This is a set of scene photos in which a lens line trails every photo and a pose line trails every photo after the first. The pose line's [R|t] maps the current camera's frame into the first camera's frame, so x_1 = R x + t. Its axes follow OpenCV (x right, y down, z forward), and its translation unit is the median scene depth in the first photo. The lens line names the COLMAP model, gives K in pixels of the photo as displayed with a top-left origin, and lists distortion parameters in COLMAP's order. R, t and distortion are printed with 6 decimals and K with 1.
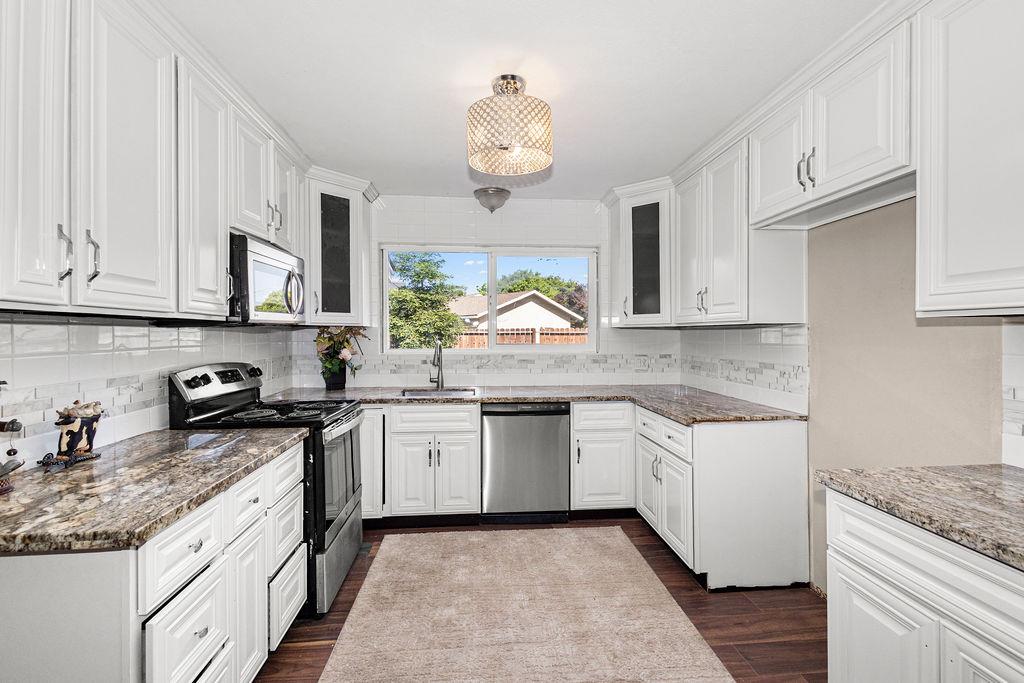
lens RADIAL K [[482.9, 0, 510.7], [0, 482.9, 334.0], [0, 0, 1]] dist [0.012004, -0.001330]
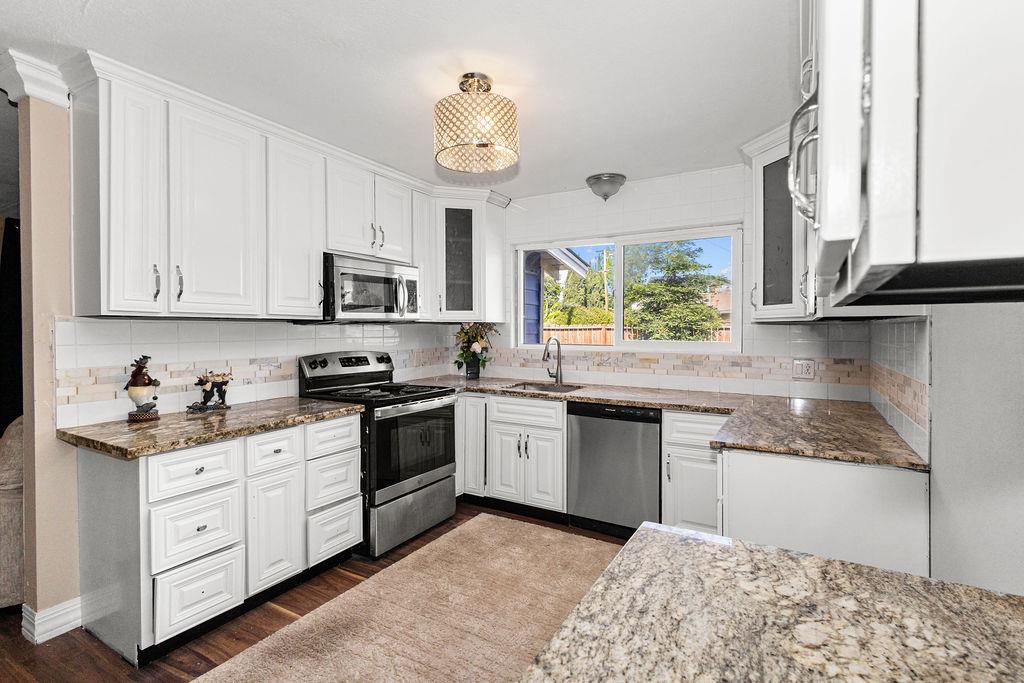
lens RADIAL K [[482.9, 0, 496.9], [0, 482.9, 336.2], [0, 0, 1]] dist [0.012004, -0.001330]
pose [[0.809685, 0.011697, -0.586748, 0.412131], [-0.002422, 0.999859, 0.016591, -0.003389], [0.586859, -0.012013, 0.809600, 0.137684]]
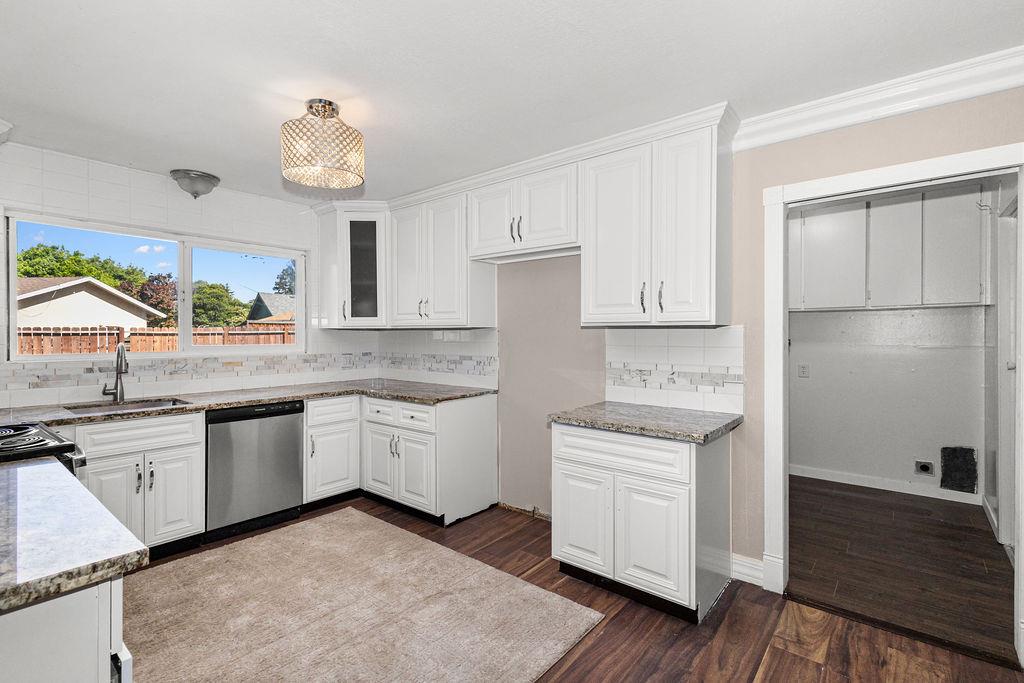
lens RADIAL K [[482.9, 0, 504.0], [0, 482.9, 336.1], [0, 0, 1]] dist [0.012004, -0.001330]
pose [[0.709979, -0.002284, 0.704219, -0.319446], [-0.000284, 0.999994, 0.003531, -0.000916], [-0.704223, -0.002707, 0.709974, -0.044494]]
